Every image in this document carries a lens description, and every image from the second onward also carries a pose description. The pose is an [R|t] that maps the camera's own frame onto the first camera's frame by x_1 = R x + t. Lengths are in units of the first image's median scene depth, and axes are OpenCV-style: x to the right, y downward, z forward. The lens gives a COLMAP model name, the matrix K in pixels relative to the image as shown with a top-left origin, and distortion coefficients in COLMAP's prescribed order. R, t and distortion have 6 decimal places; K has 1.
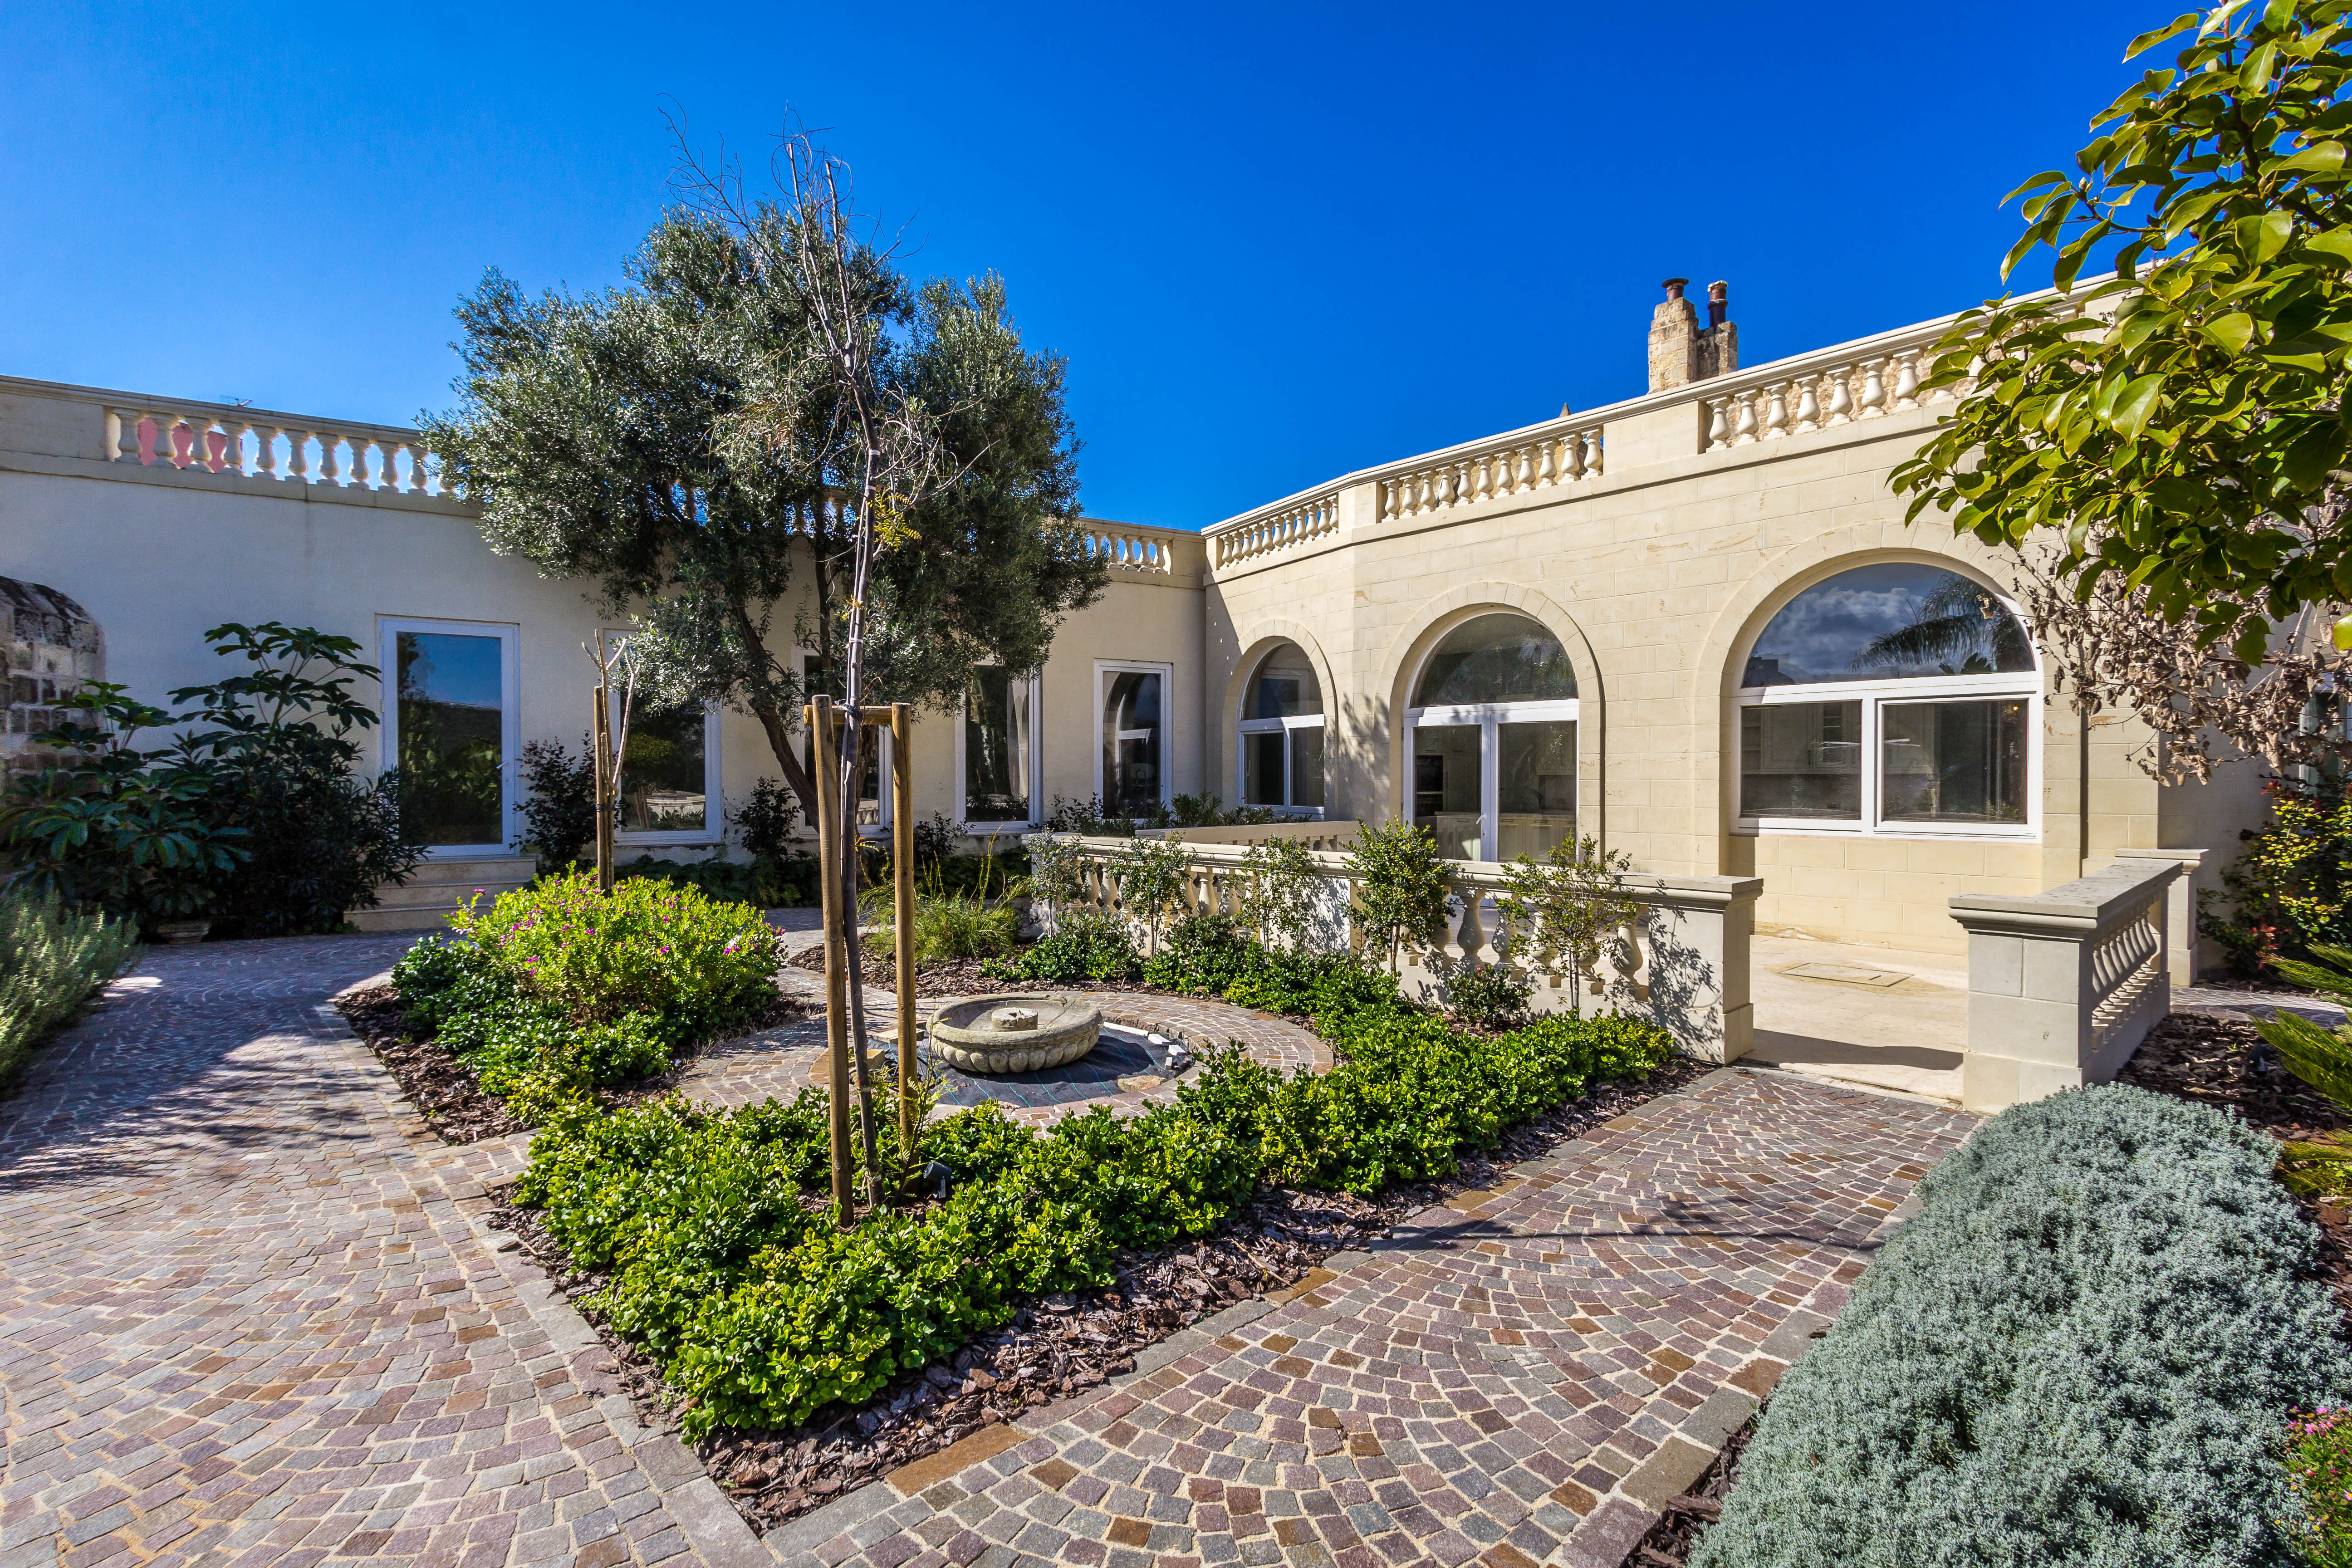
lens RADIAL K [[1092.5, 0, 1169.3], [0, 1092.5, 759.6], [0, 0, 1]] dist [0.001691, 0.000521]
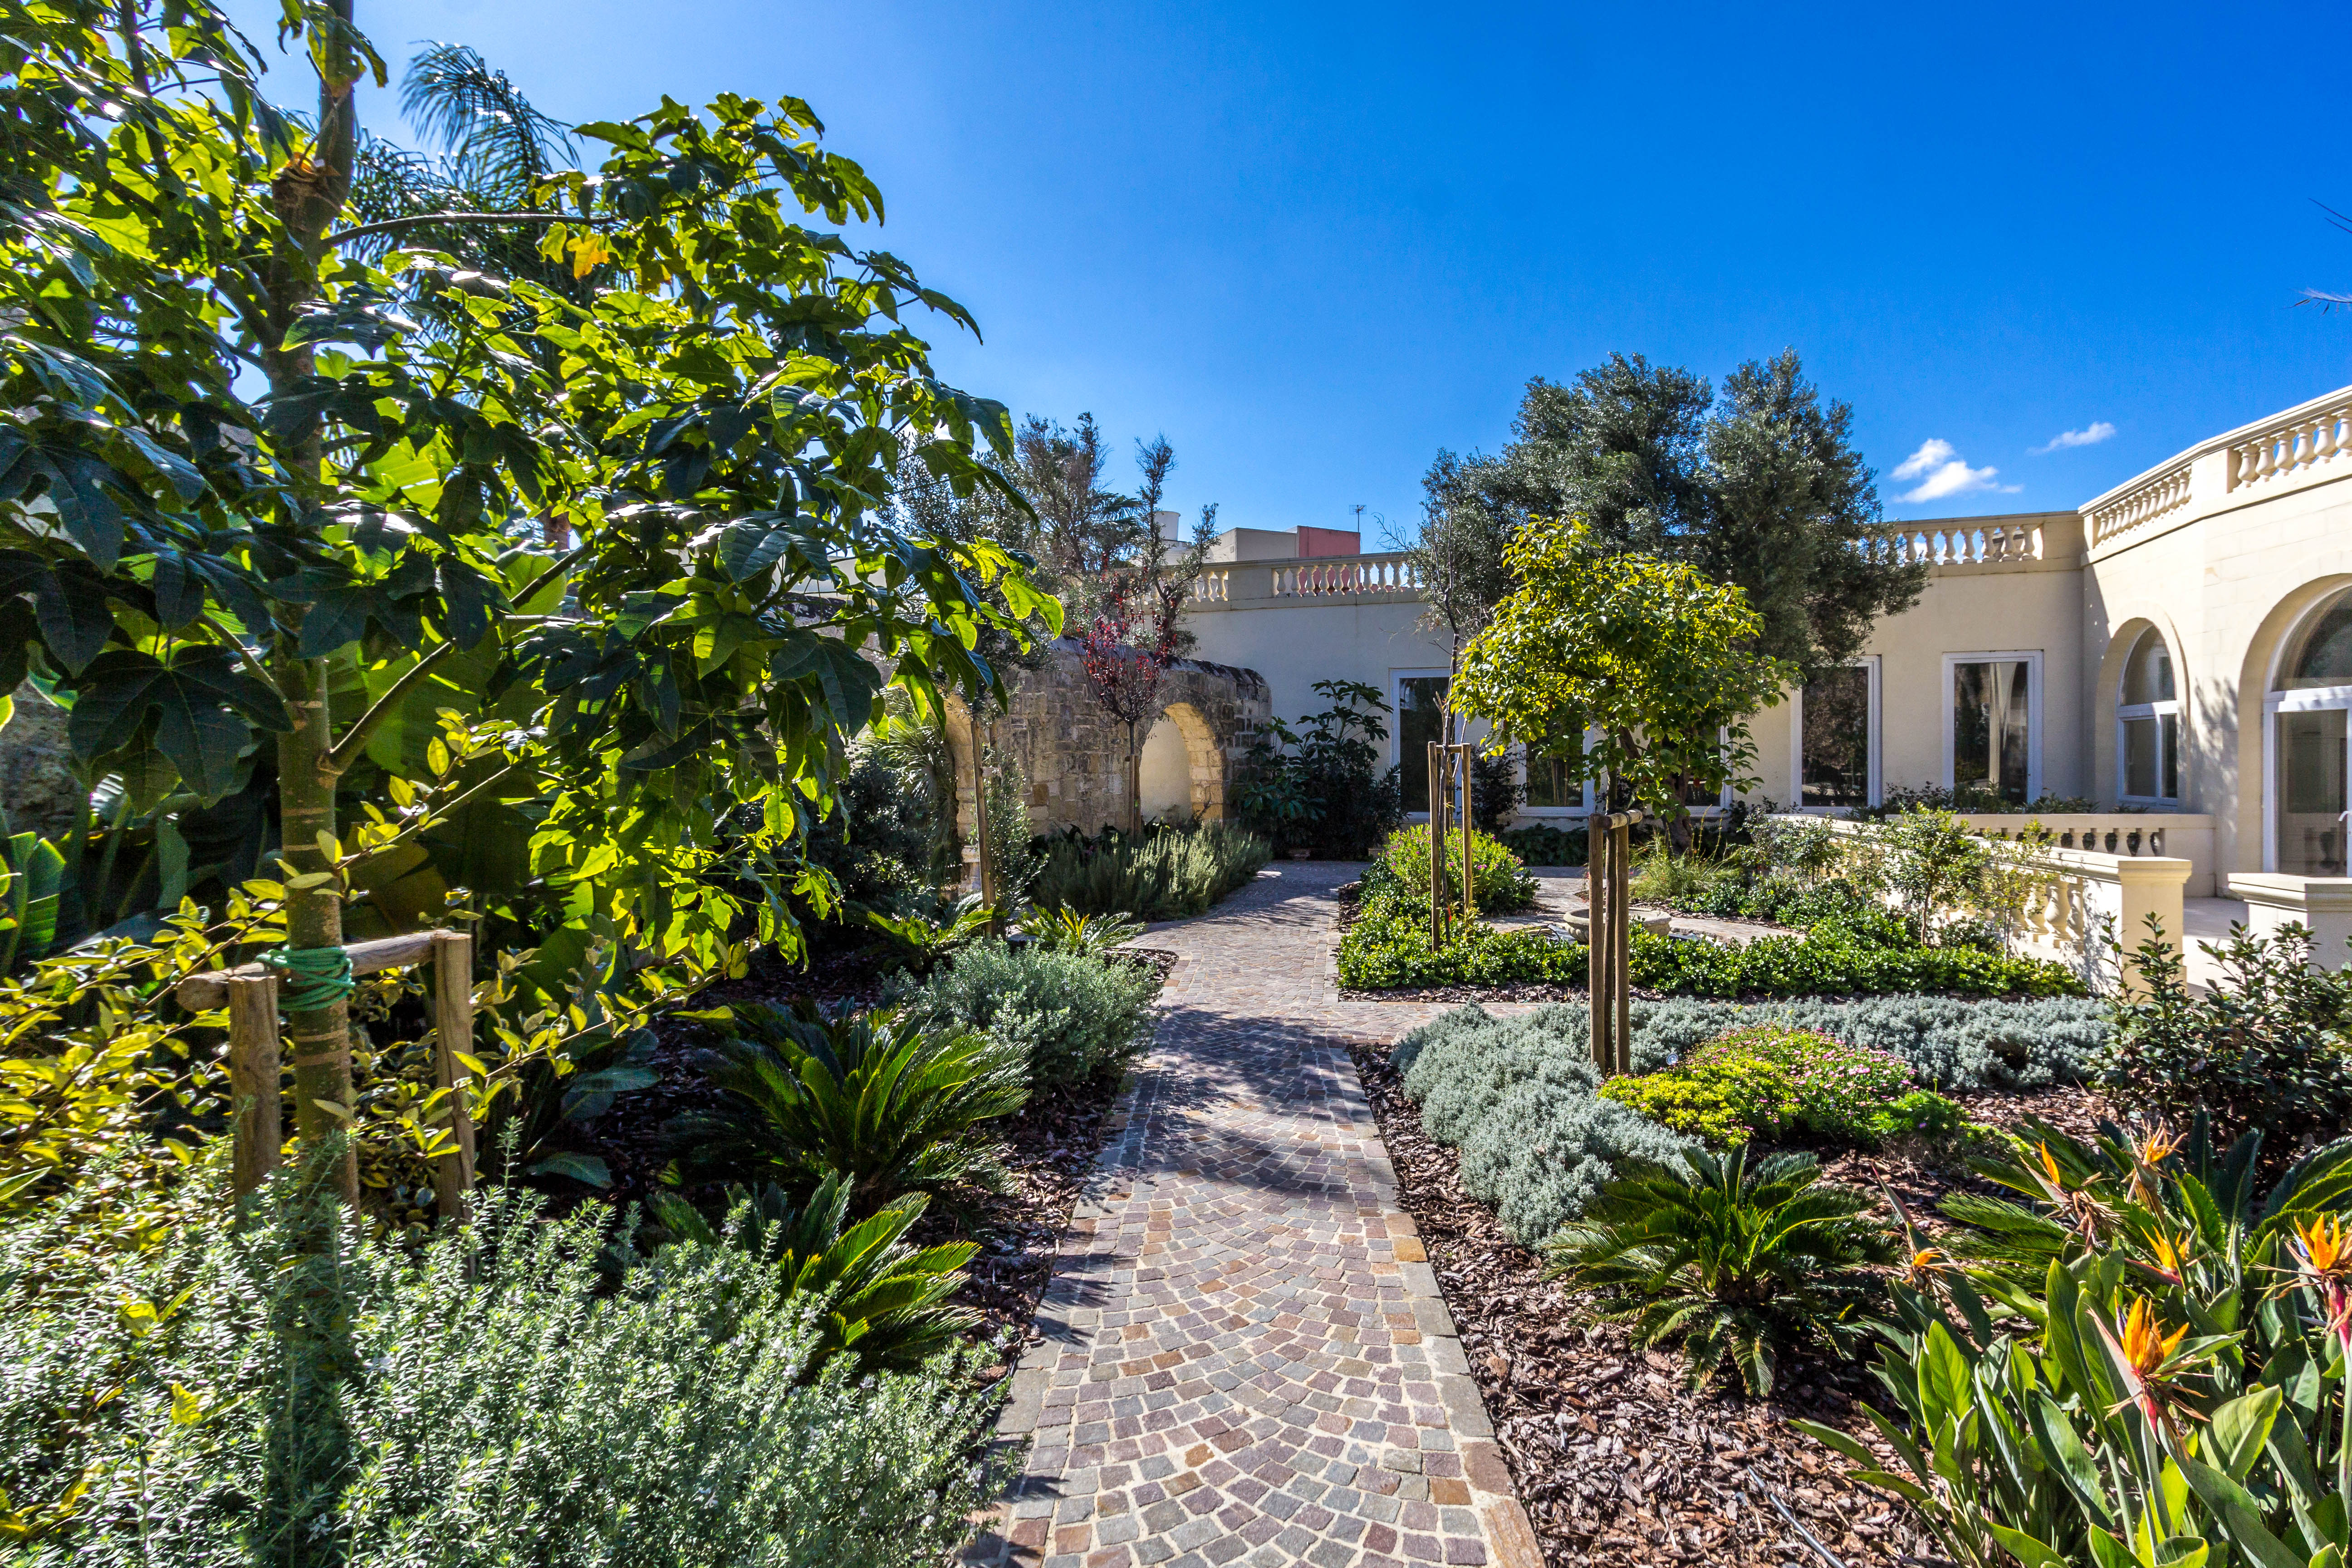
lens RADIAL K [[1092.5, 0, 1169.3], [0, 1092.5, 759.6], [0, 0, 1]] dist [0.001691, 0.000521]
pose [[0.624908, -0.009615, -0.780639, 0.342830], [0.022804, 0.999722, 0.005941, -0.015768], [0.780365, -0.021515, 0.624954, -0.282750]]
